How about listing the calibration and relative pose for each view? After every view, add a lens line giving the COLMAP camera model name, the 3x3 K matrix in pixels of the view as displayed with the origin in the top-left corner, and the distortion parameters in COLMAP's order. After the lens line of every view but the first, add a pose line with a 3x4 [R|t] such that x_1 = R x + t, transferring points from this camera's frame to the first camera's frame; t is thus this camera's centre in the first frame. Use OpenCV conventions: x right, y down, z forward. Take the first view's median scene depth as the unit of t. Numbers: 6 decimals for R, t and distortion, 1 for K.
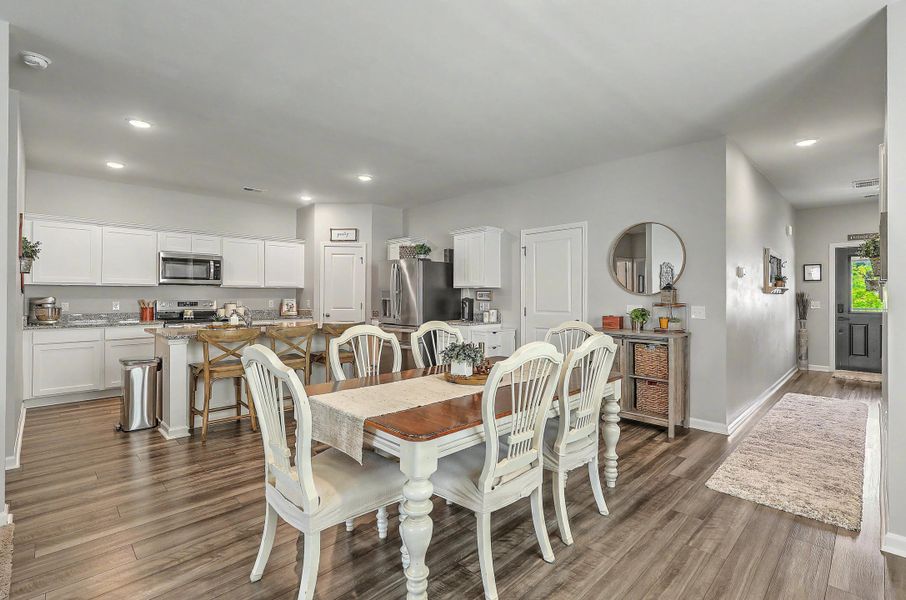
lens RADIAL K [[421.4, 0, 459.7], [0, 421.4, 282.3], [0, 0, 1]] dist [0.005856, 0.001297]
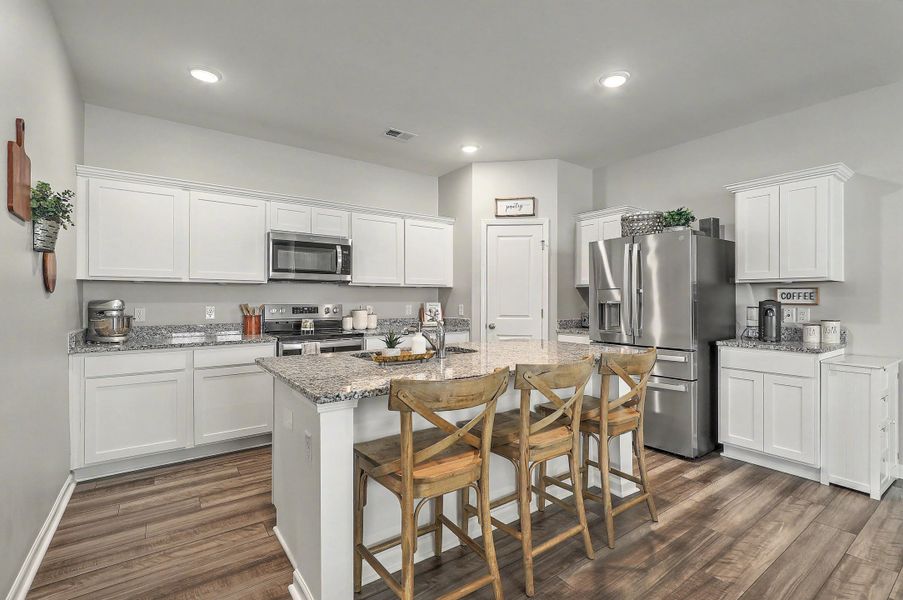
lens RADIAL K [[413.9, 0, 461.7], [0, 413.9, 285.3], [0, 0, 1]] dist [0.000300, 0.000551]
pose [[0.989571, -0.006943, -0.143881, -0.304989], [0.006480, 0.999972, -0.003688, 0.015758], [0.143902, 0.002717, 0.989588, 0.386001]]
